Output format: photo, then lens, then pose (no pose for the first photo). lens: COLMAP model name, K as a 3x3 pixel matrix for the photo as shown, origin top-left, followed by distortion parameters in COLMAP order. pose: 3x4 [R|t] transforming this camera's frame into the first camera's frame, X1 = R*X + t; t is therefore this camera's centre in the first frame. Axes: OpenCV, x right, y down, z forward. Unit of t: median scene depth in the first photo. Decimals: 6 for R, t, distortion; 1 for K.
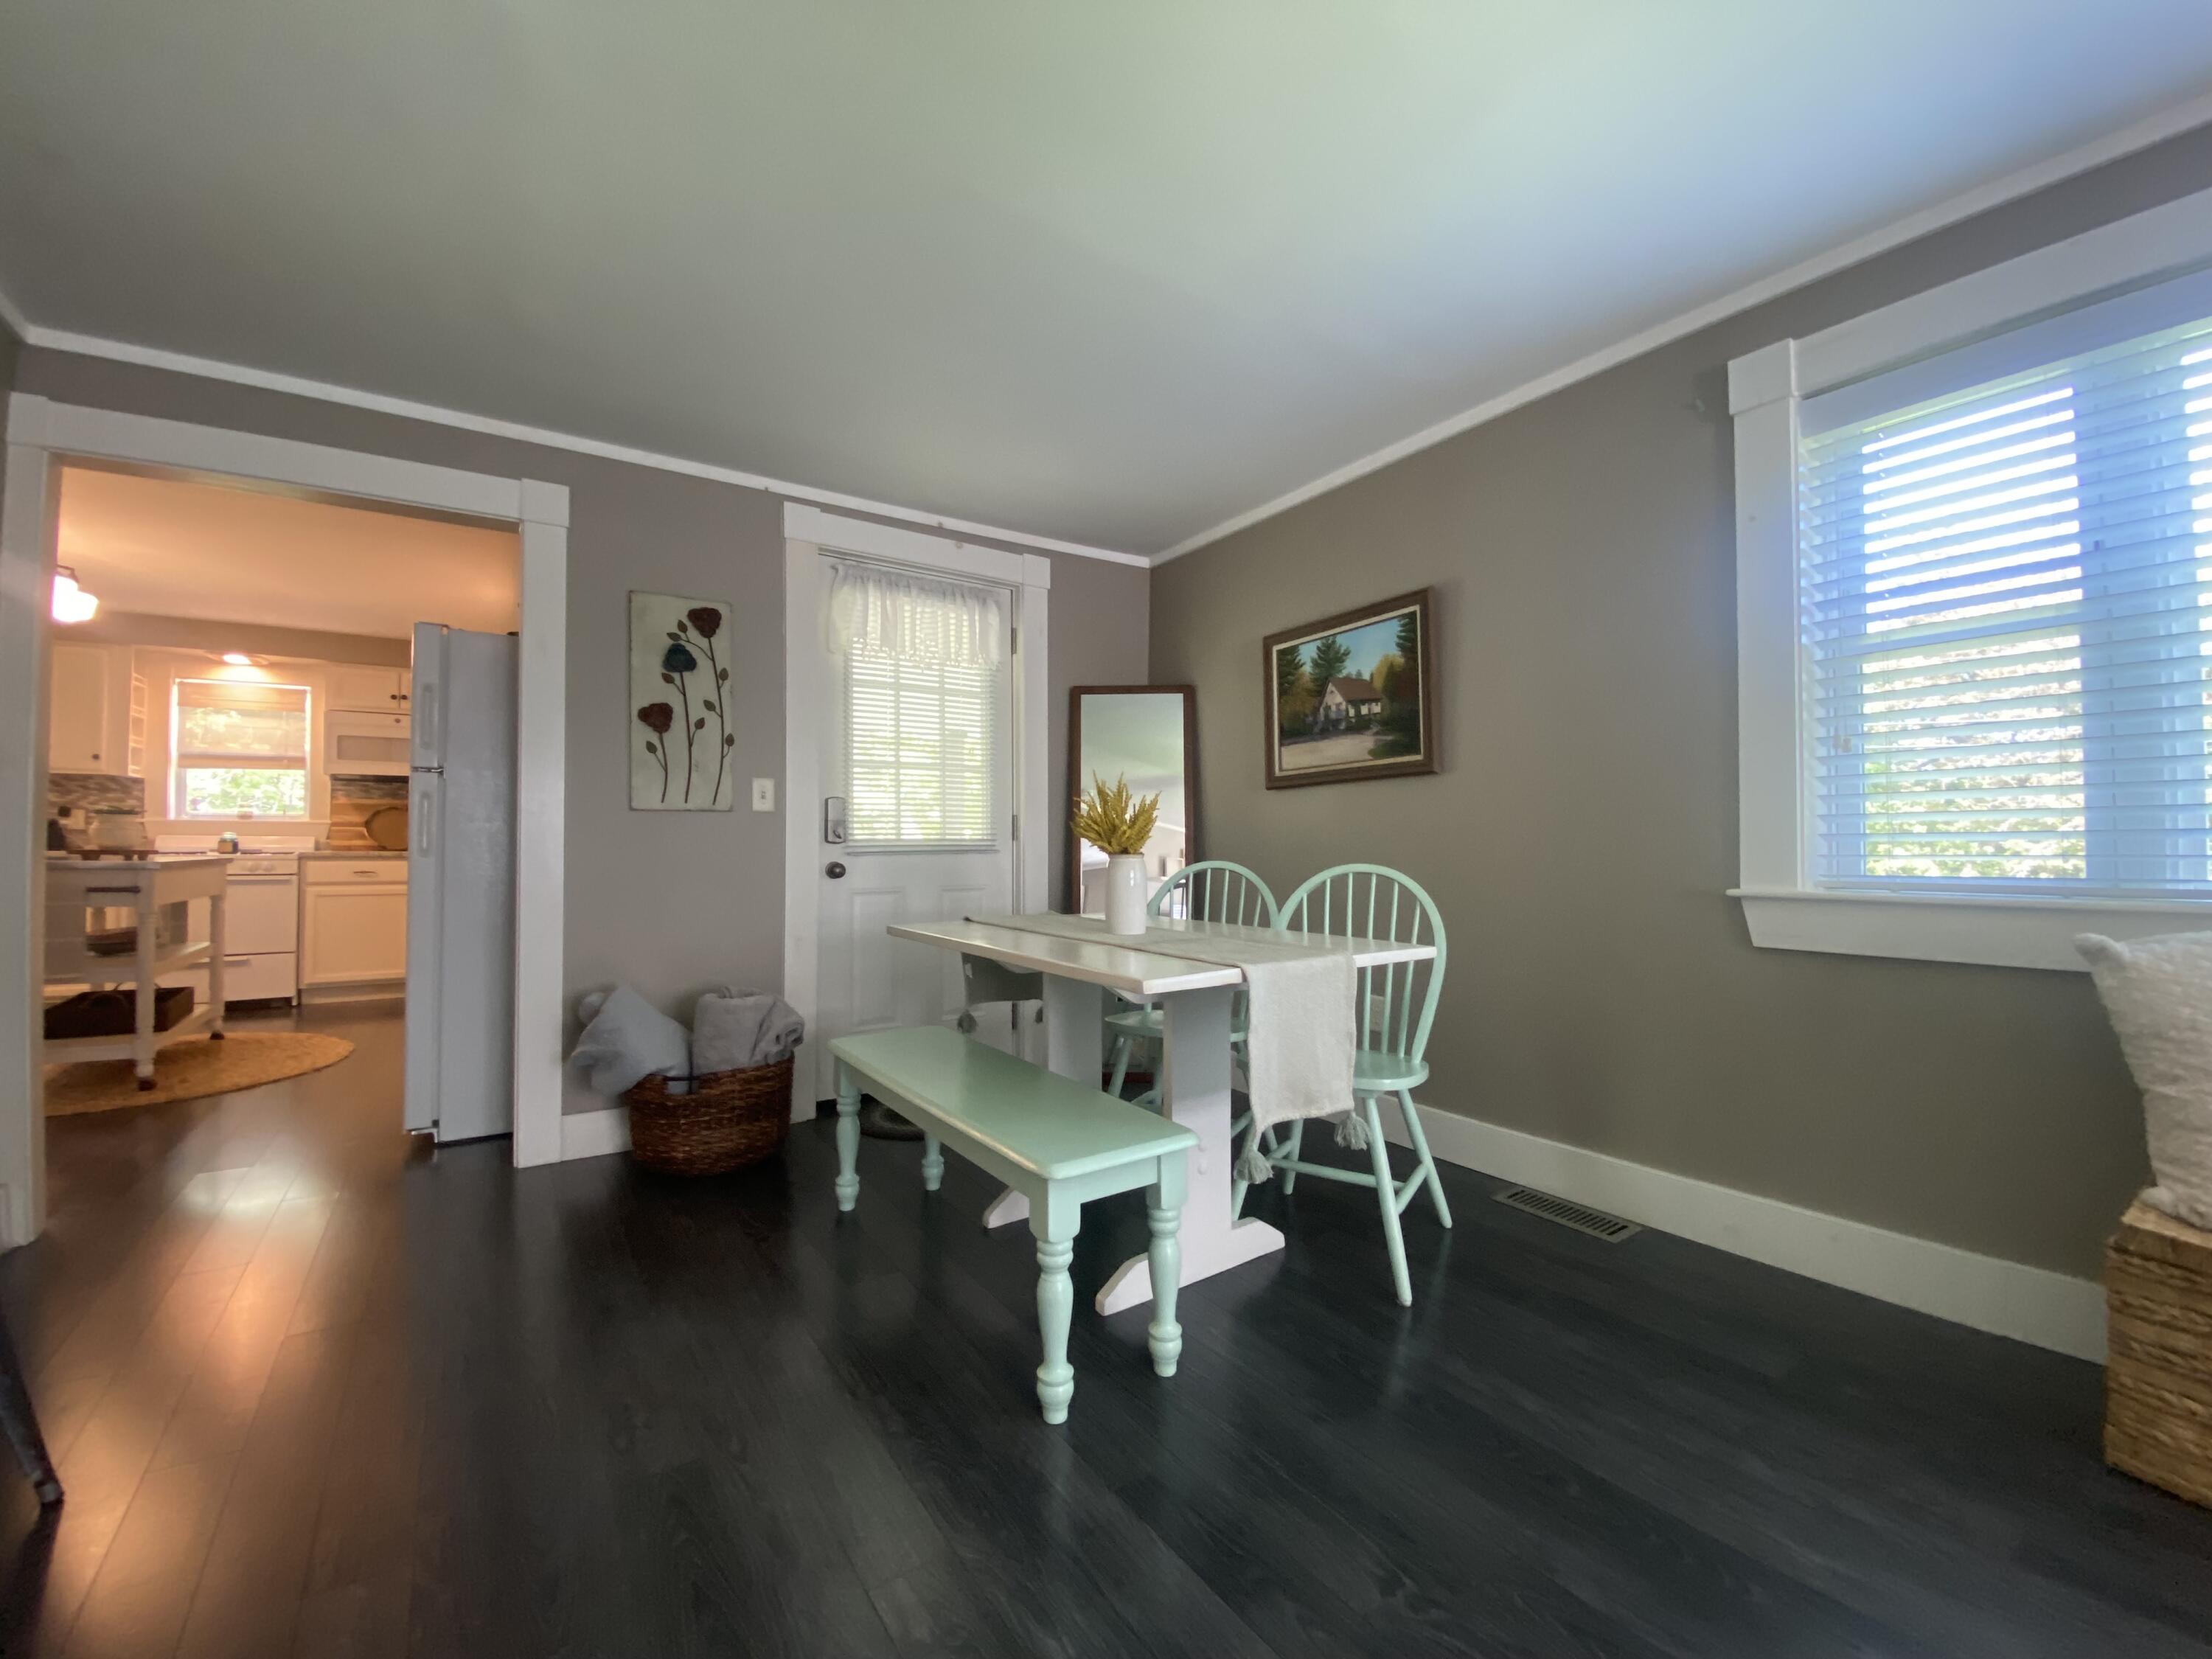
lens RADIAL K [[914.0, 0, 1106.0], [0, 914.0, 829.5], [0, 0, 1]] dist [-0.028031, 0.000070]
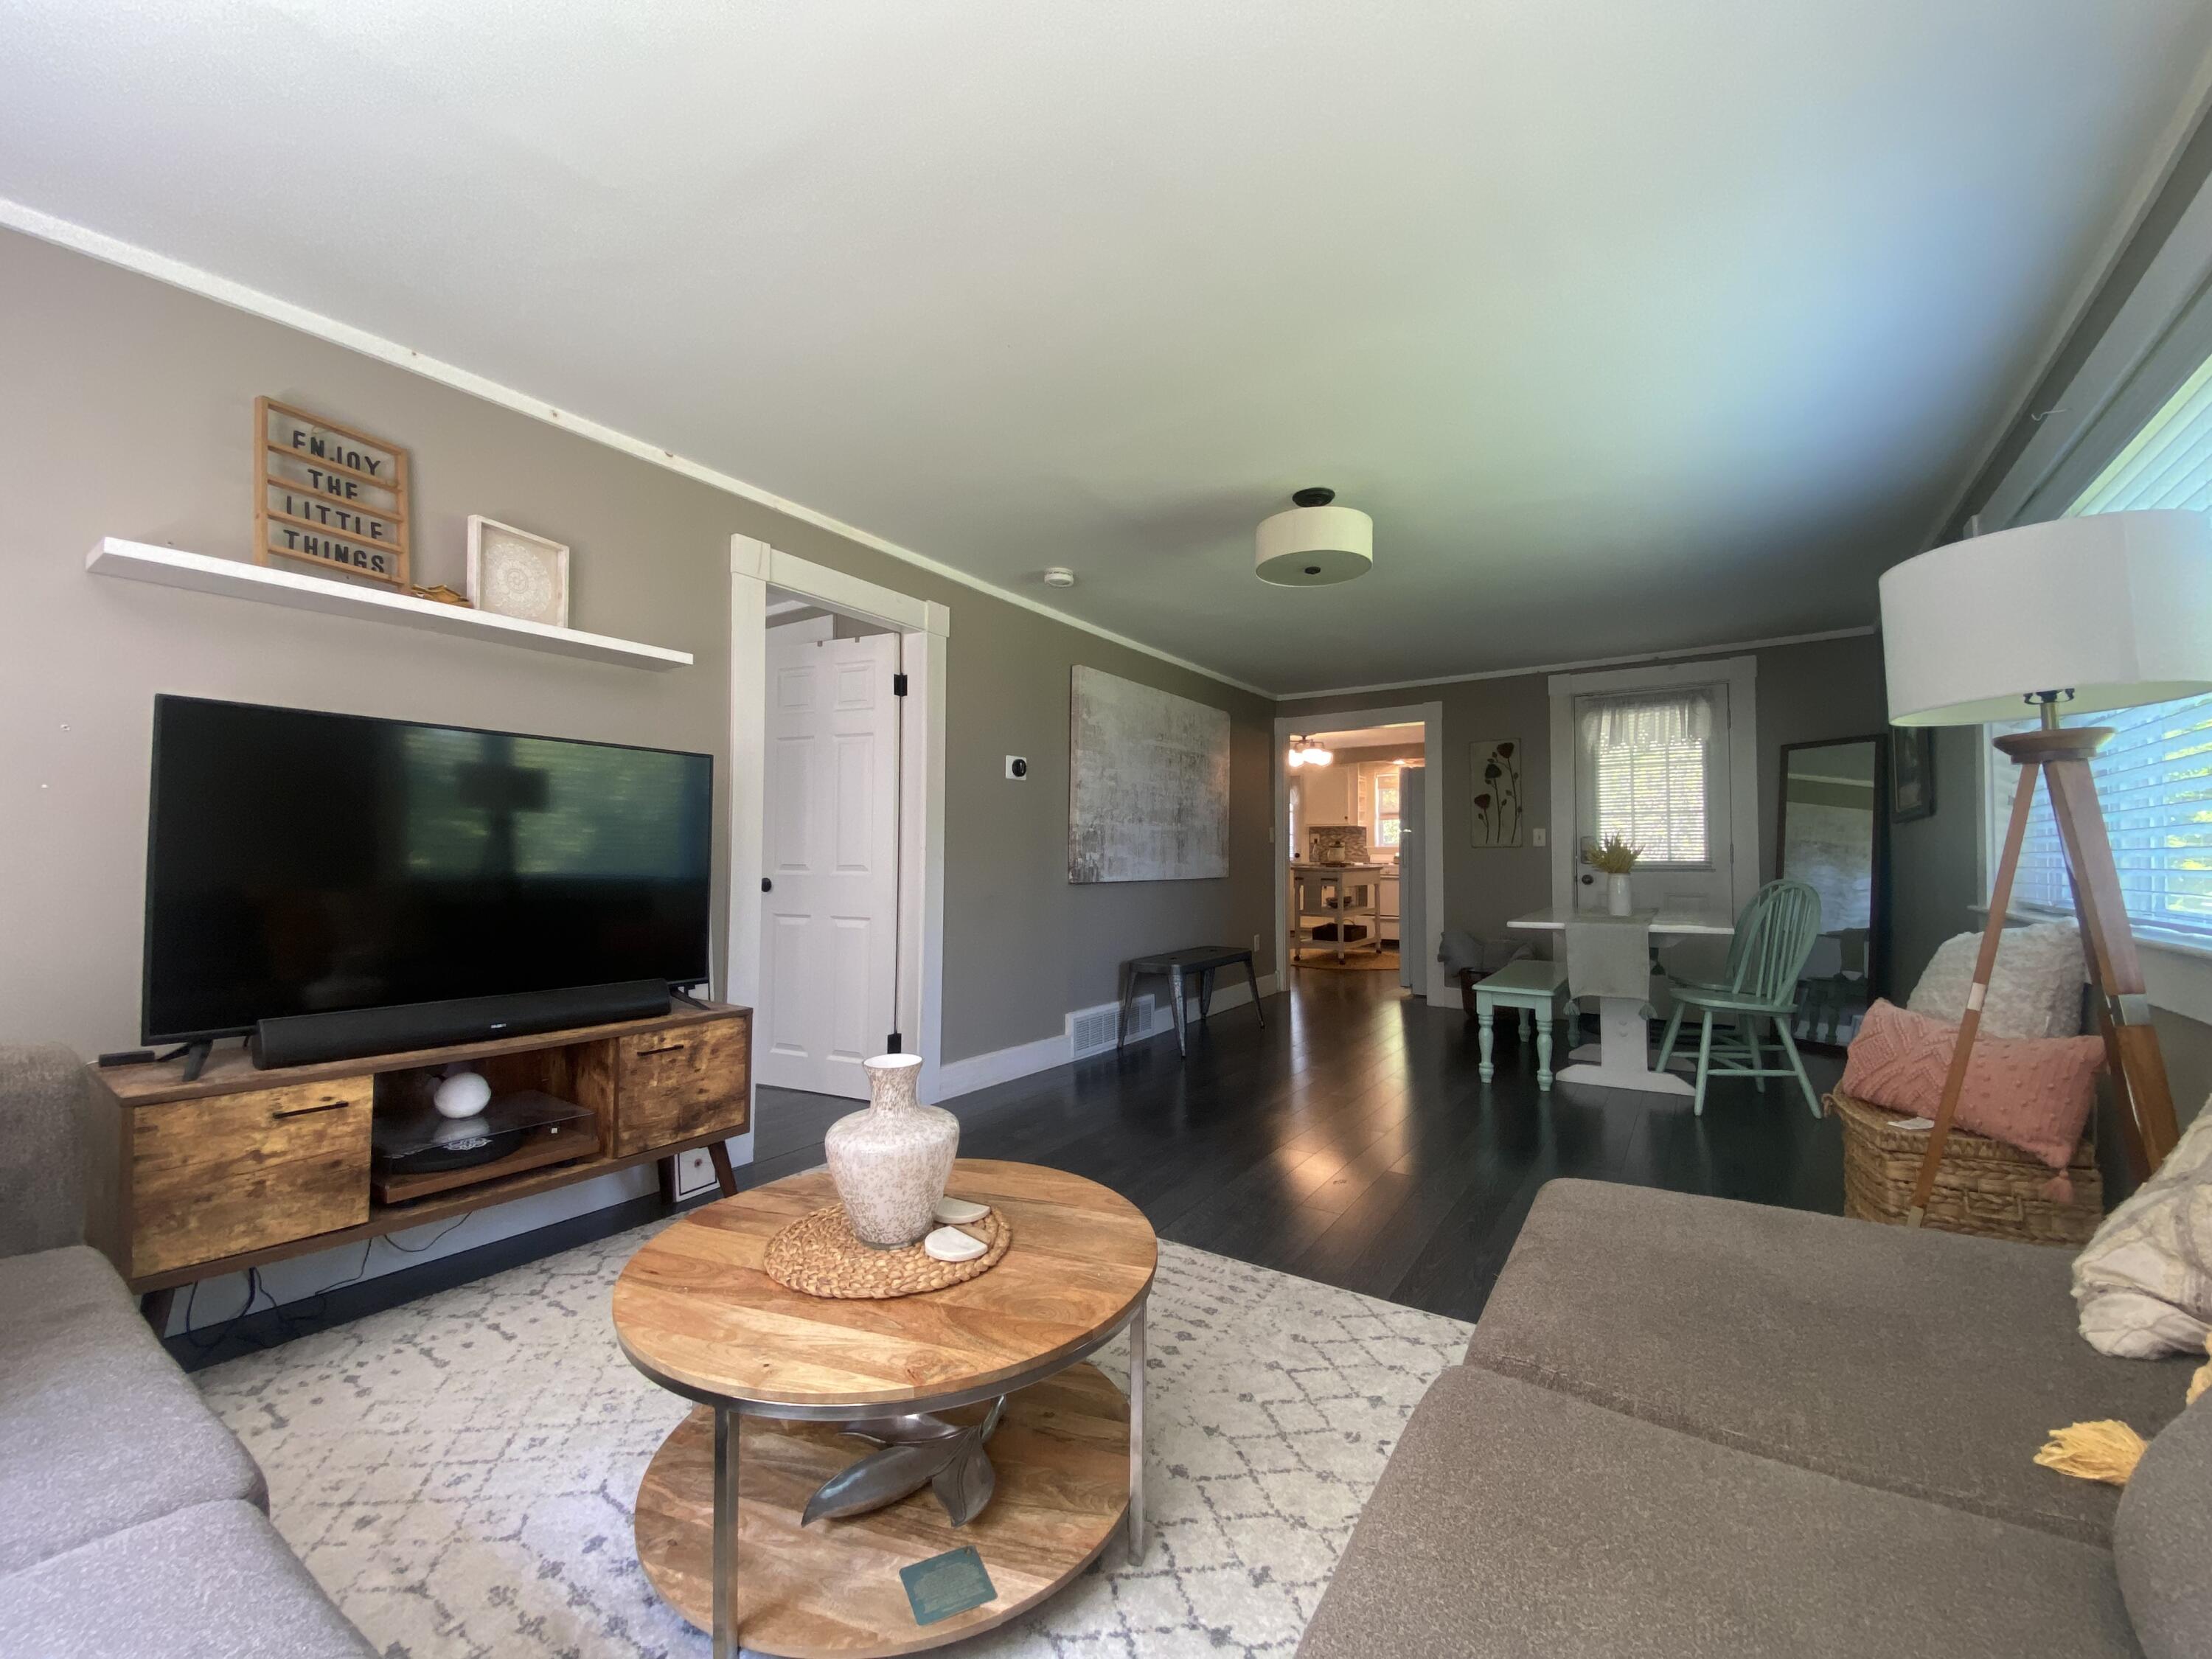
lens RADIAL K [[914.0, 0, 1106.0], [0, 914.0, 829.5], [0, 0, 1]] dist [-0.028031, 0.000070]
pose [[0.367979, -0.028303, -0.929403, 1.054599], [0.021831, 0.999524, -0.021795, -0.032923], [0.929578, -0.012270, 0.368422, -0.527164]]
